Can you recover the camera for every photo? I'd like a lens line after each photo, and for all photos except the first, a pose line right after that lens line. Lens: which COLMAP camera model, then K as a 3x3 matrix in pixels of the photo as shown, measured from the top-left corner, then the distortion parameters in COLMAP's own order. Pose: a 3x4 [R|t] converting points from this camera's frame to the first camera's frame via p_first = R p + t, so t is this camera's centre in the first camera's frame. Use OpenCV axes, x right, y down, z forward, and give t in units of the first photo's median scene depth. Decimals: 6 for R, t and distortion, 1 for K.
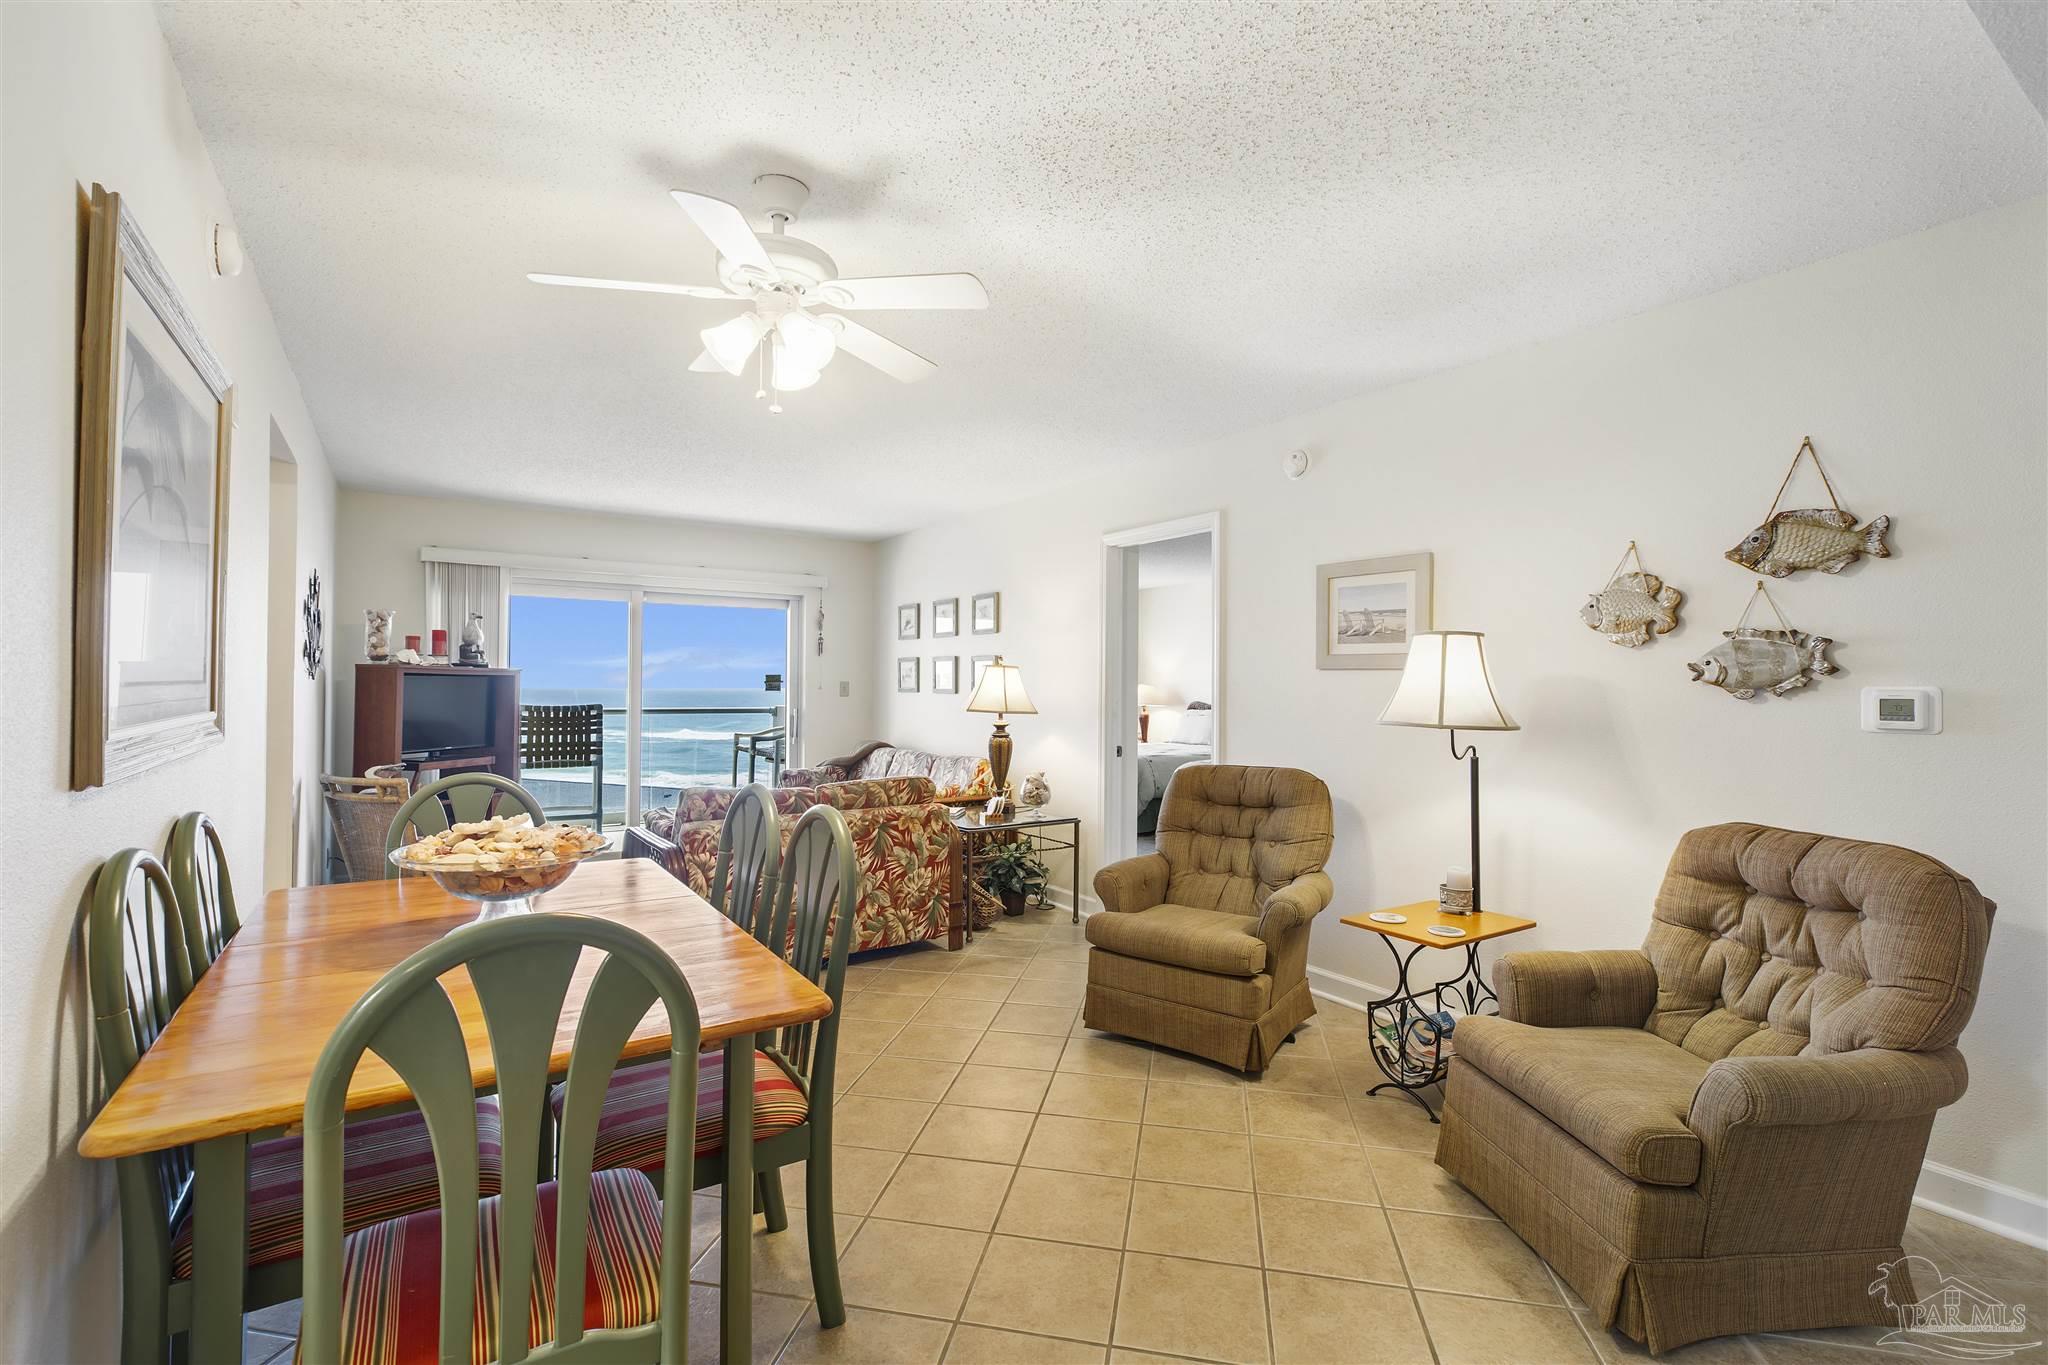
lens RADIAL K [[919.9, 0, 1029.4], [0, 919.9, 679.6], [0, 0, 1]] dist [0.005181, -0.000115]
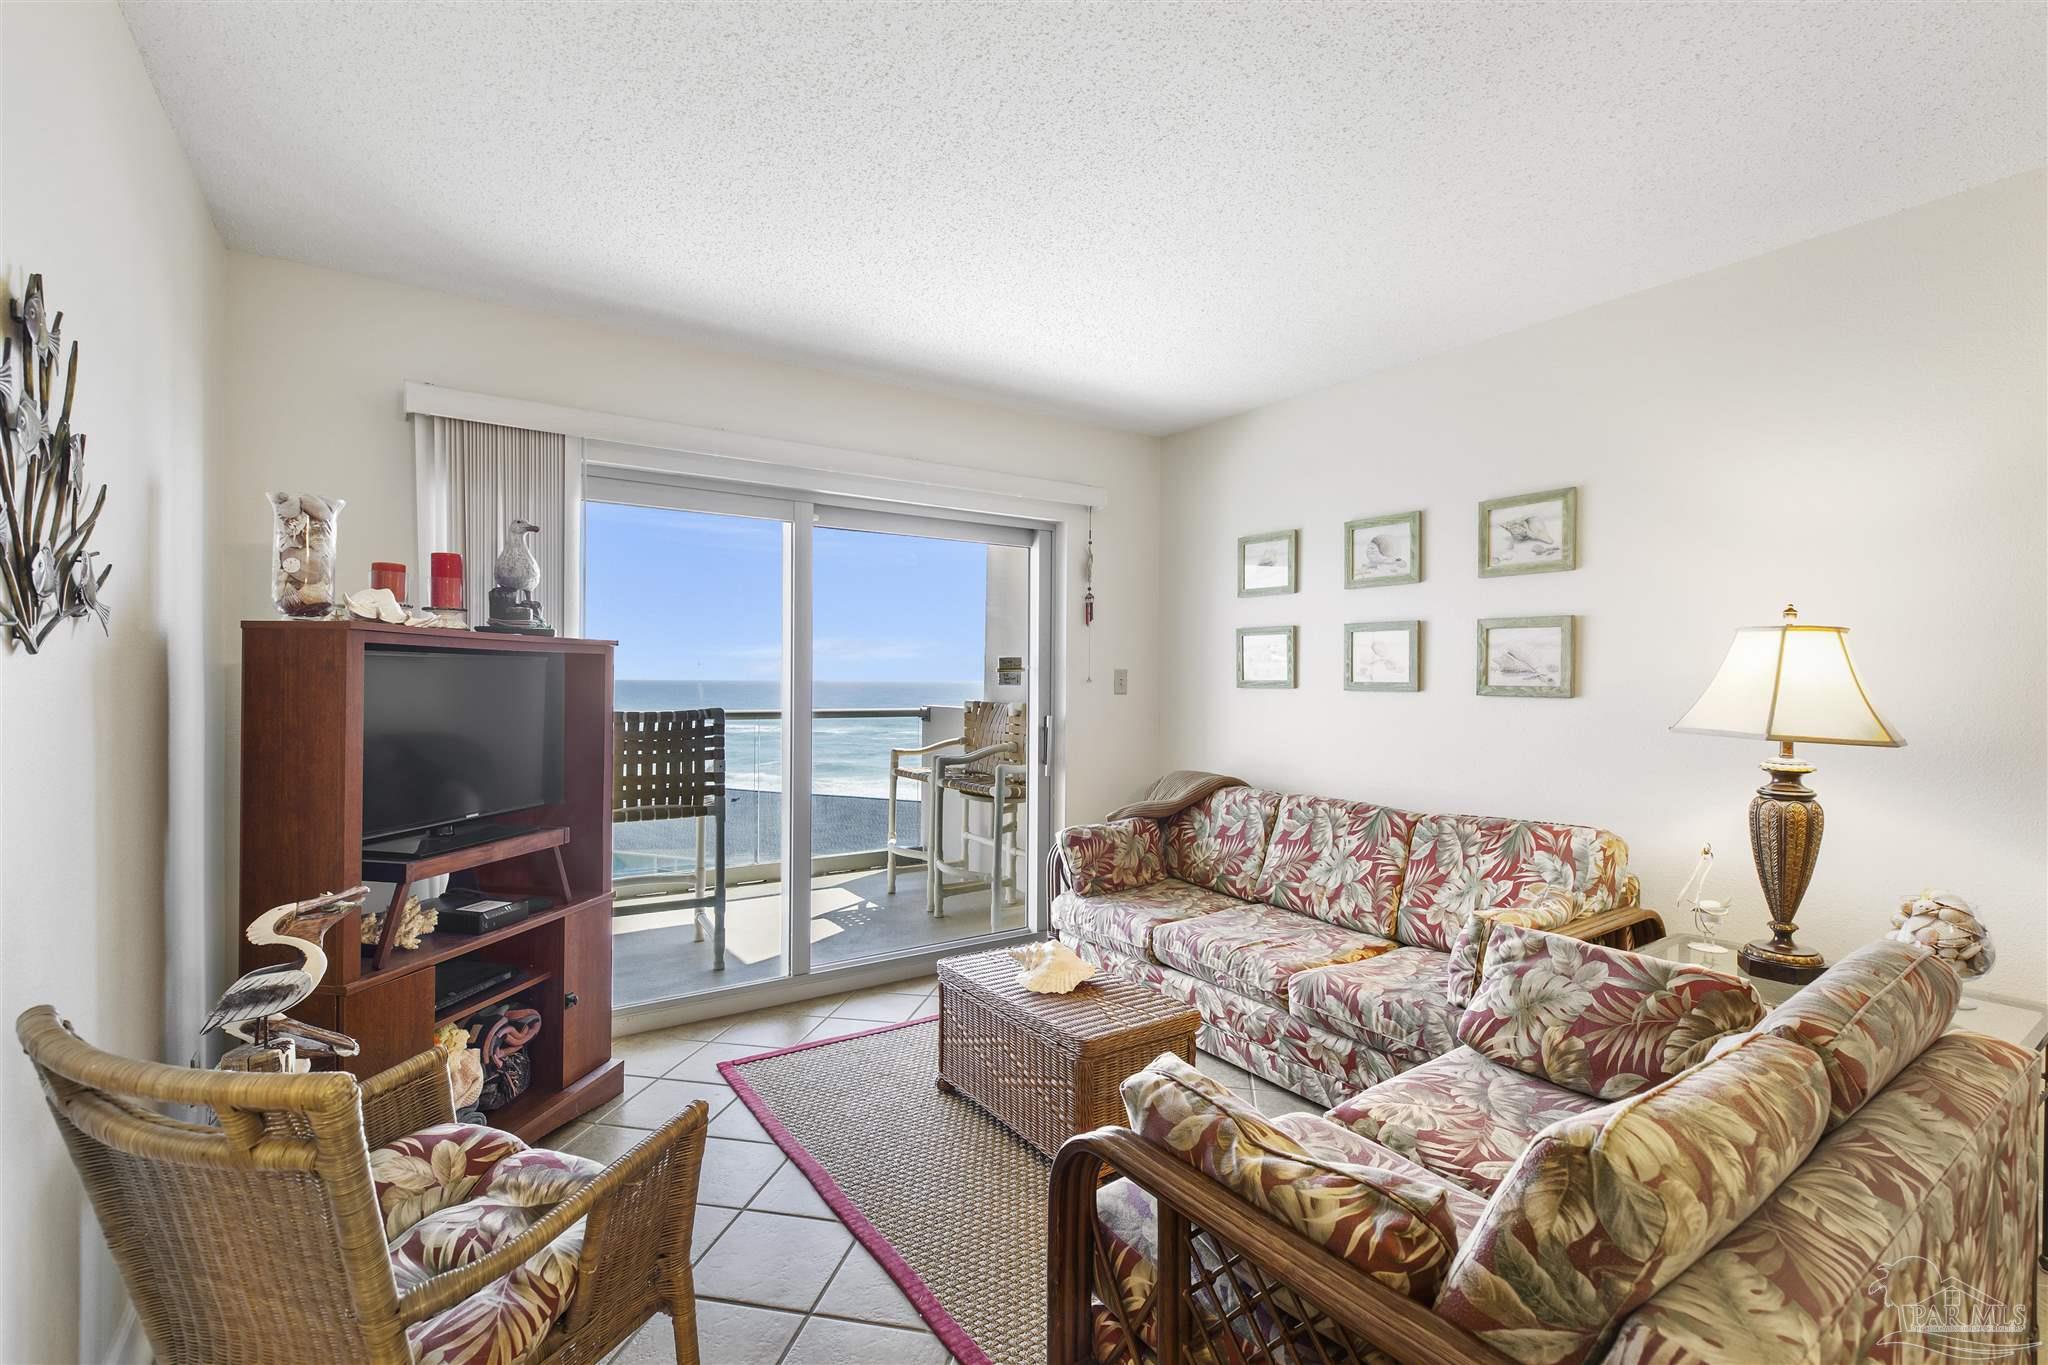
lens RADIAL K [[919.9, 0, 1020.8], [0, 919.9, 683.0], [0, 0, 1]] dist [0.005181, -0.000115]
pose [[0.999993, 0.001607, 0.003424, -0.350953], [-0.001654, 0.999904, 0.013755, 0.003693], [-0.003402, -0.013761, 0.999900, 0.532110]]
